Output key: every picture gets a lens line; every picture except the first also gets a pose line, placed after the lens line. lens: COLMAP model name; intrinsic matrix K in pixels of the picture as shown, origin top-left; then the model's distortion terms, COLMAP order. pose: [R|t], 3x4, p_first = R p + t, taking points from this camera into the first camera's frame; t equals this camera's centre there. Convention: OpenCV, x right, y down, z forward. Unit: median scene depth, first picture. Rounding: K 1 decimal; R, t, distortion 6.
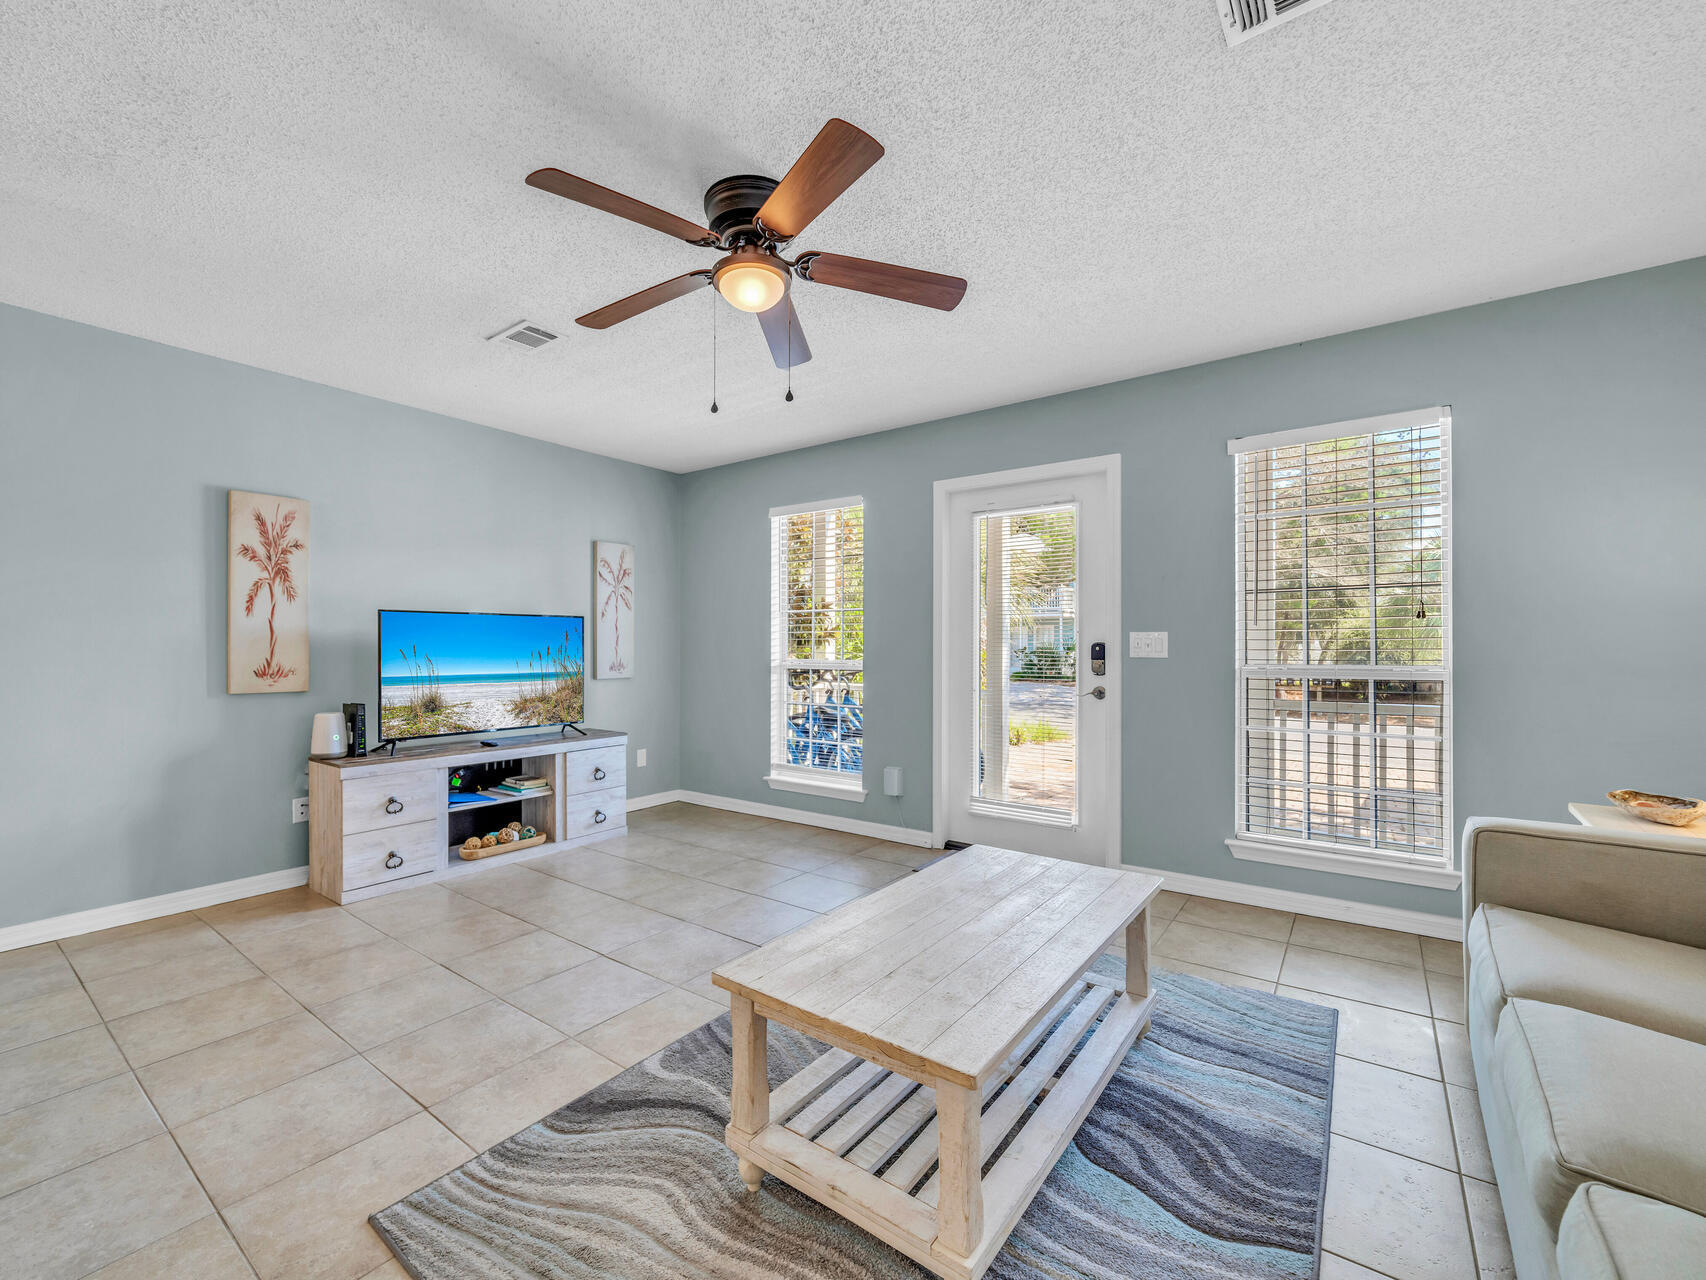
lens RADIAL K [[729.1, 0, 846.7], [0, 729.1, 637.3], [0, 0, 1]] dist [-0.001342, 0.000304]
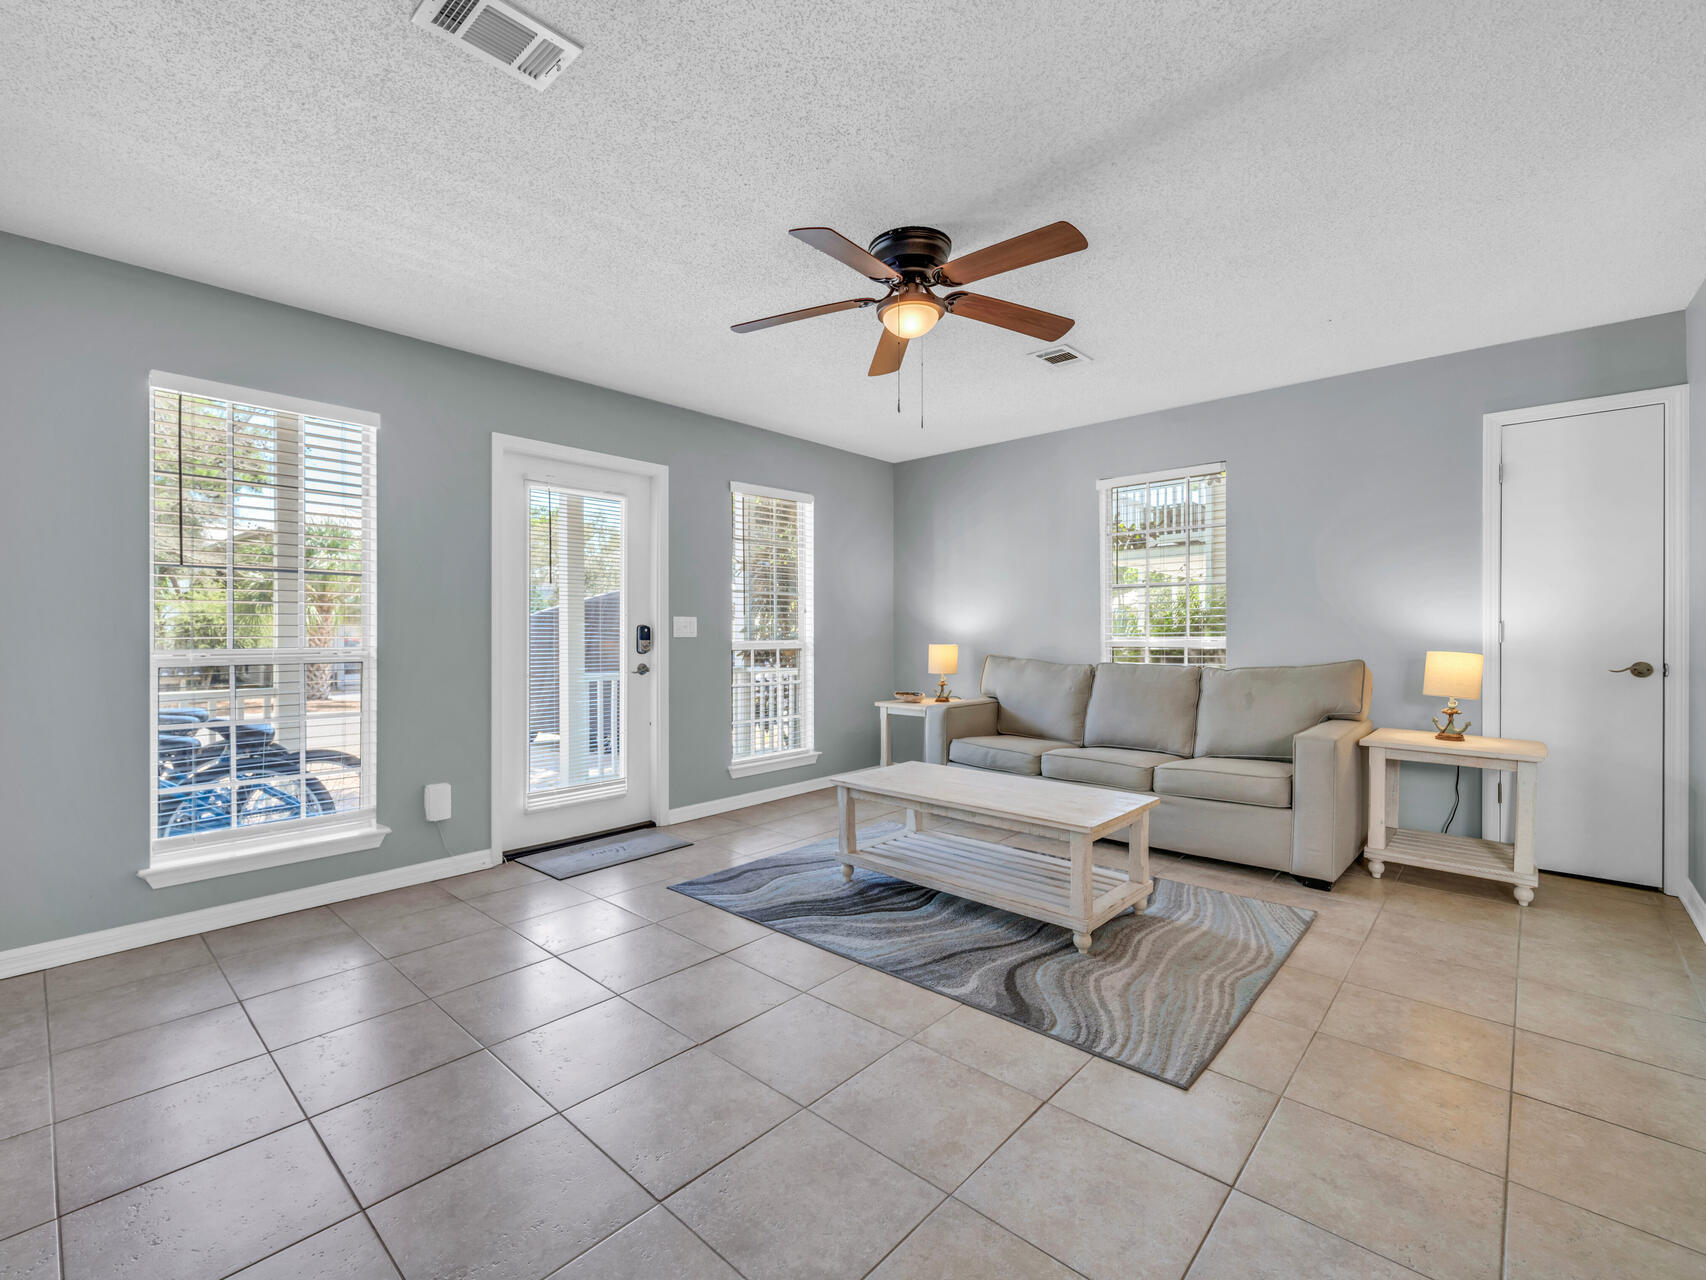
lens RADIAL K [[729.1, 0, 844.2], [0, 729.1, 641.8], [0, 0, 1]] dist [-0.001342, 0.000304]
pose [[0.111608, -0.013601, 0.993659, -0.820272], [-0.011668, 0.999819, 0.014996, 0.013736], [-0.993684, -0.013267, 0.111429, 0.613815]]
